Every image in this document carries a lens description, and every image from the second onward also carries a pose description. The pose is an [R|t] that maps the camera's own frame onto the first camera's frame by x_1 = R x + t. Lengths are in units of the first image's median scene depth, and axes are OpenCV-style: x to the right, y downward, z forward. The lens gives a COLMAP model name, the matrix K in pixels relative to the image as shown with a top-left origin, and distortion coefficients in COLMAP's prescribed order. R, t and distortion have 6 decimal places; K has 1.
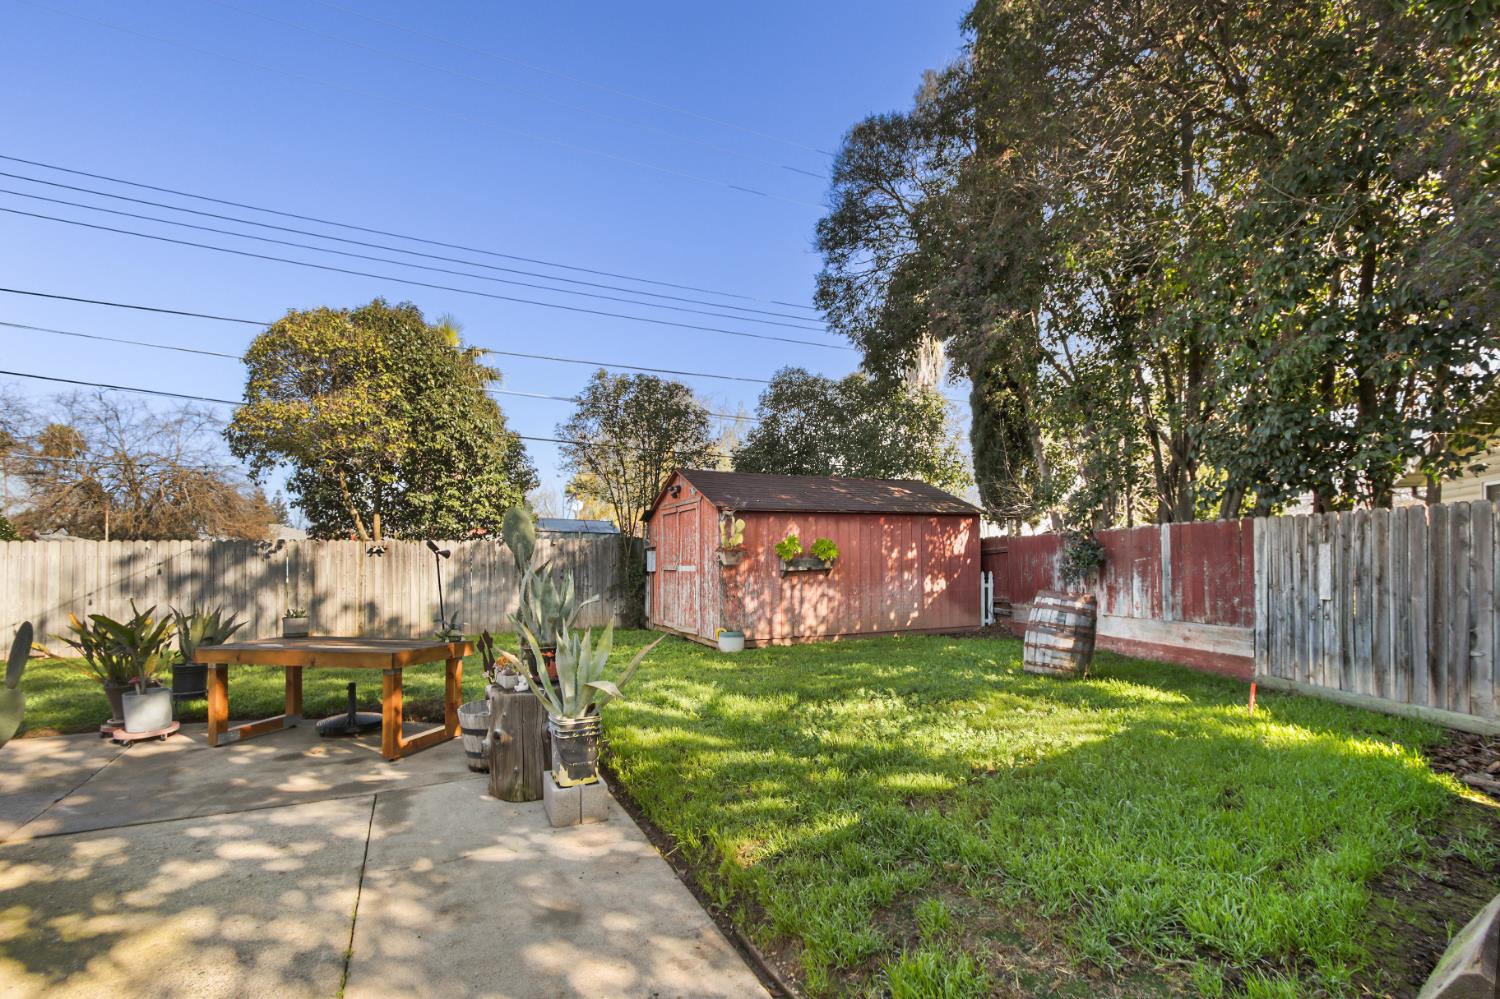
lens RADIAL K [[699.6, 0, 759.3], [0, 699.6, 555.0], [0, 0, 1]] dist [-0.005126, 0.001230]
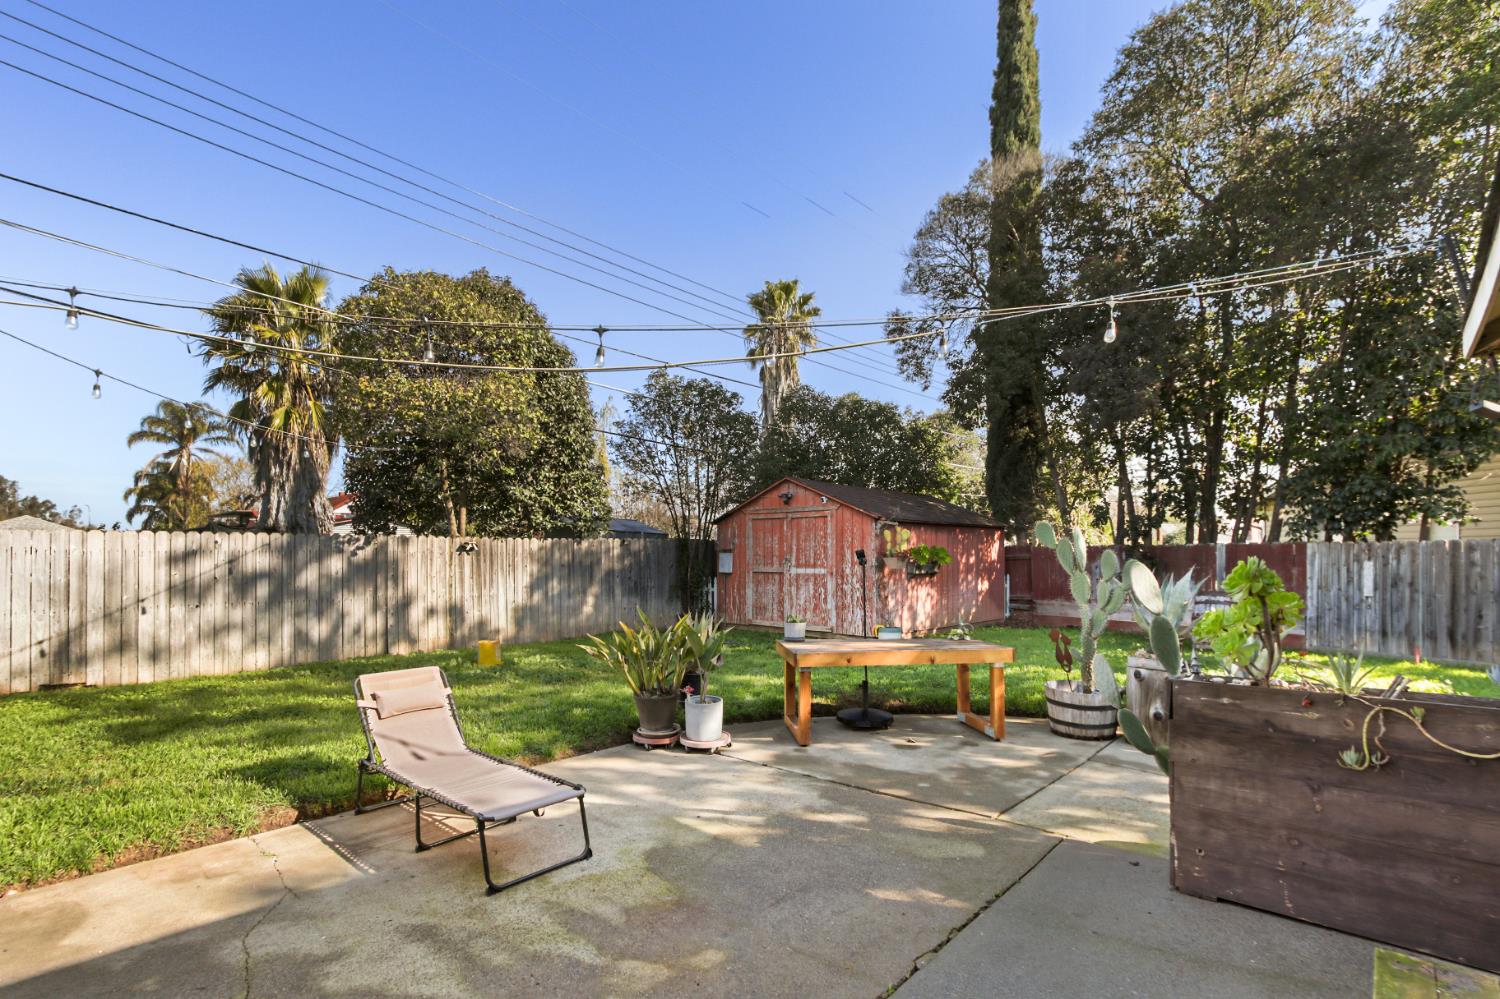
lens RADIAL K [[699.6, 0, 756.3], [0, 699.6, 549.5], [0, 0, 1]] dist [-0.005126, 0.001230]
pose [[0.927624, 0.017149, 0.373121, -0.619350], [-0.016204, 0.999853, -0.005670, -0.006206], [-0.373163, -0.000786, 0.927766, 0.028507]]
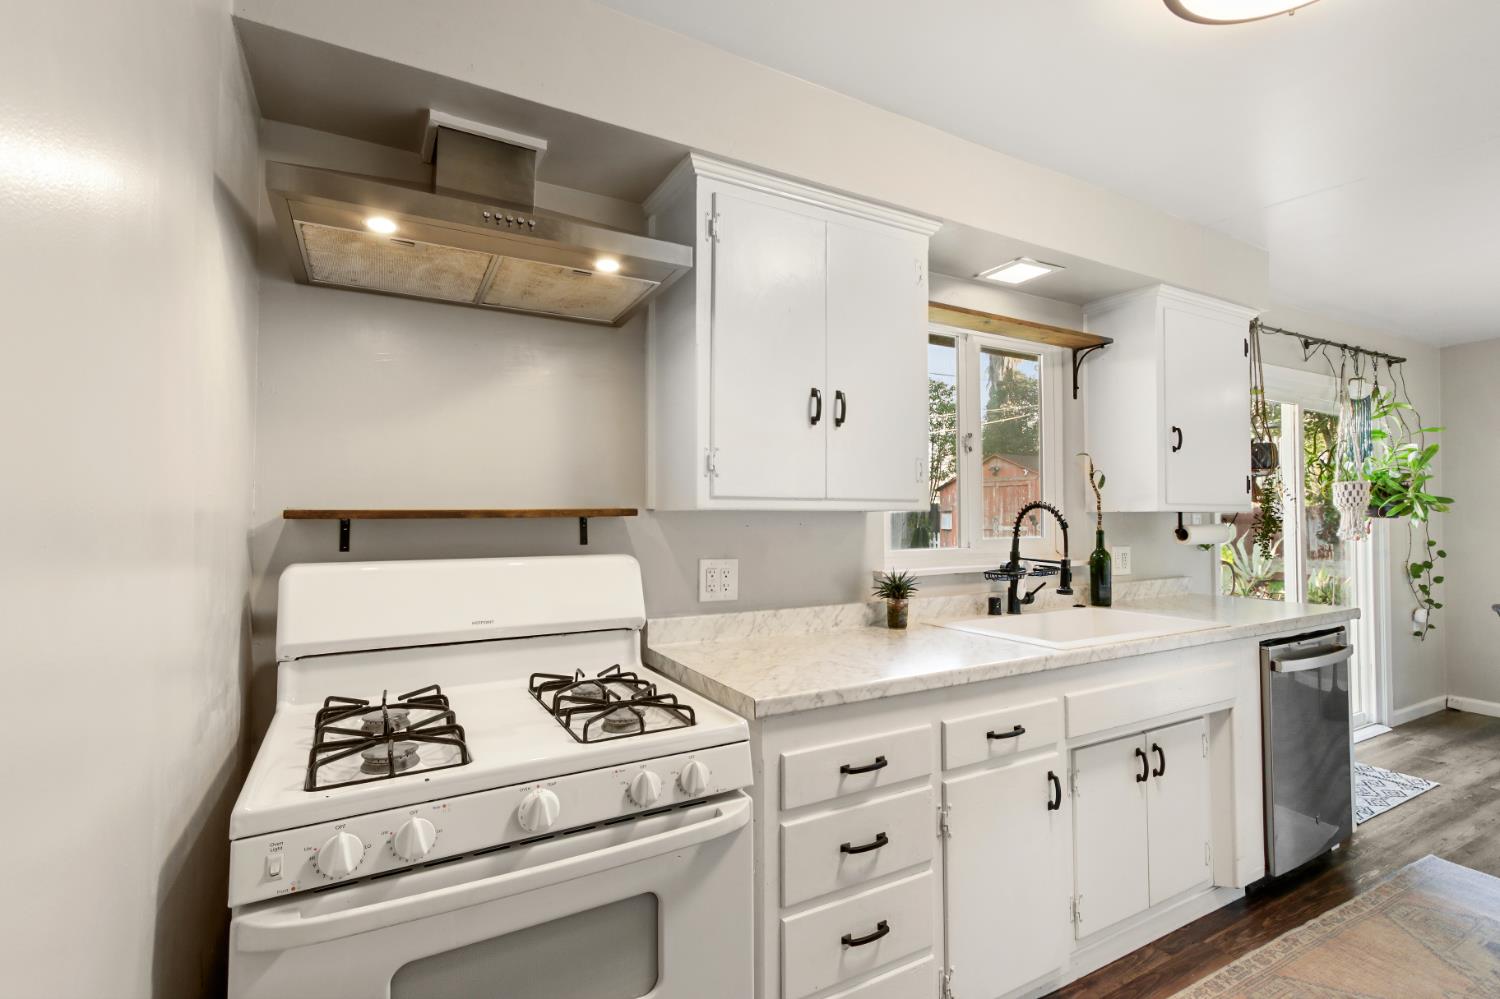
lens RADIAL K [[699.6, 0, 750.1], [0, 699.6, 504.5], [0, 0, 1]] dist [-0.005126, 0.001230]
pose [[0.998760, 0.012798, 0.048108, -0.729901], [-0.012350, 0.999878, -0.009598, -0.006816], [-0.048225, 0.008992, 0.998796, -0.370820]]
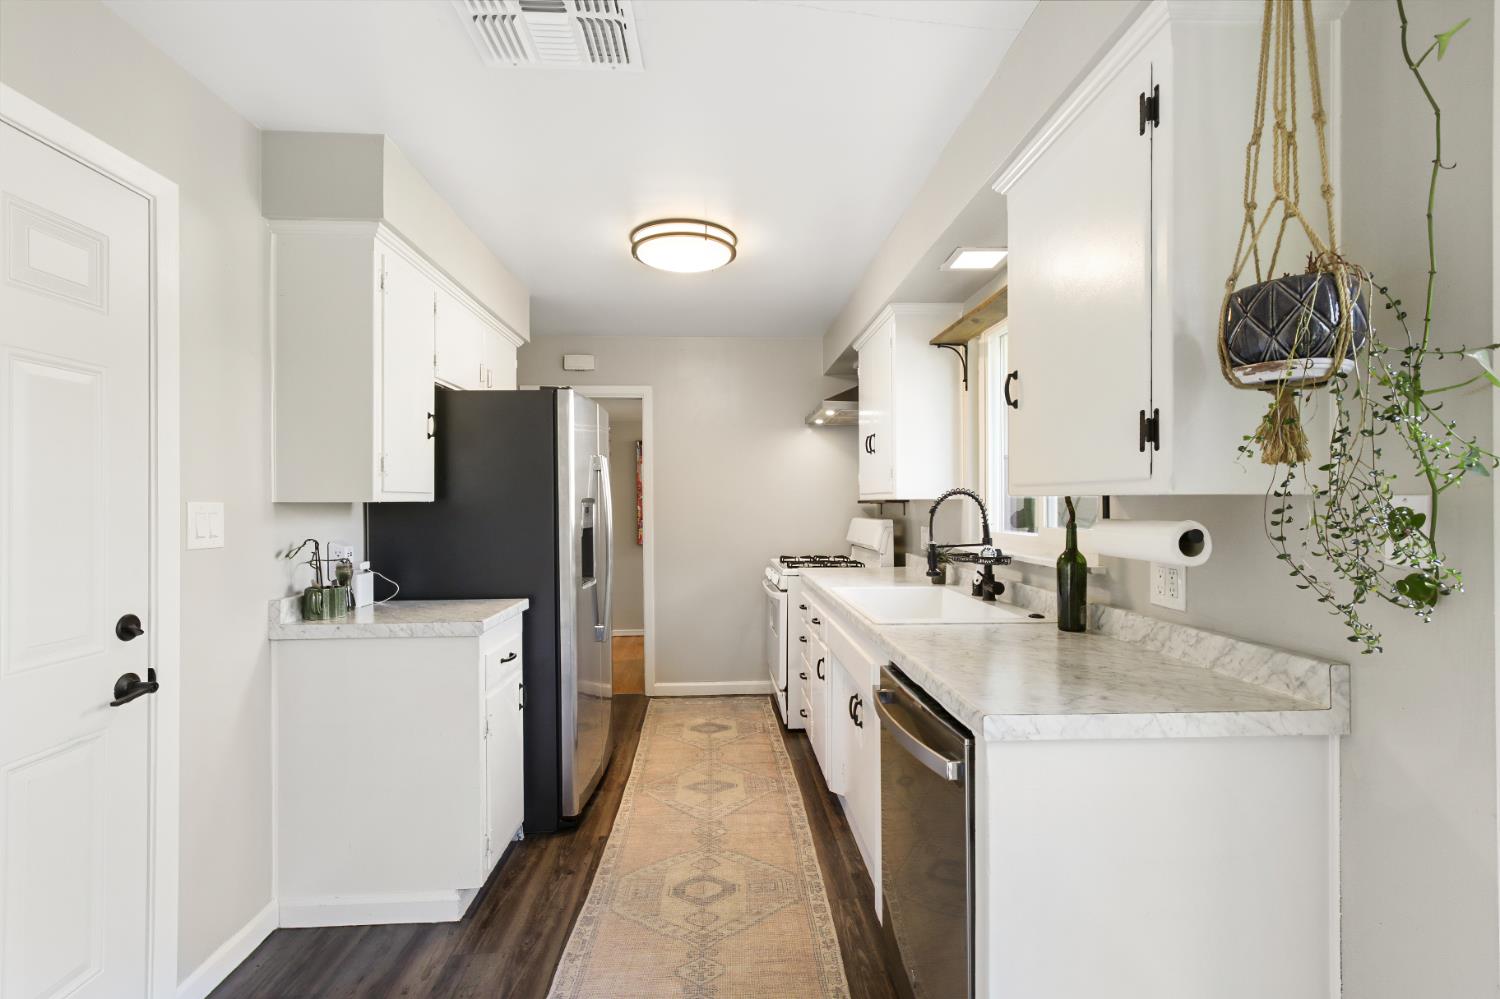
lens RADIAL K [[699.6, 0, 748.9], [0, 699.6, 495.9], [0, 0, 1]] dist [-0.005126, 0.001230]
pose [[-0.391348, 0.019240, -0.920042, 1.556349], [0.019078, 0.999736, 0.012791, -0.044172], [0.920045, -0.012547, -0.391611, 1.261108]]
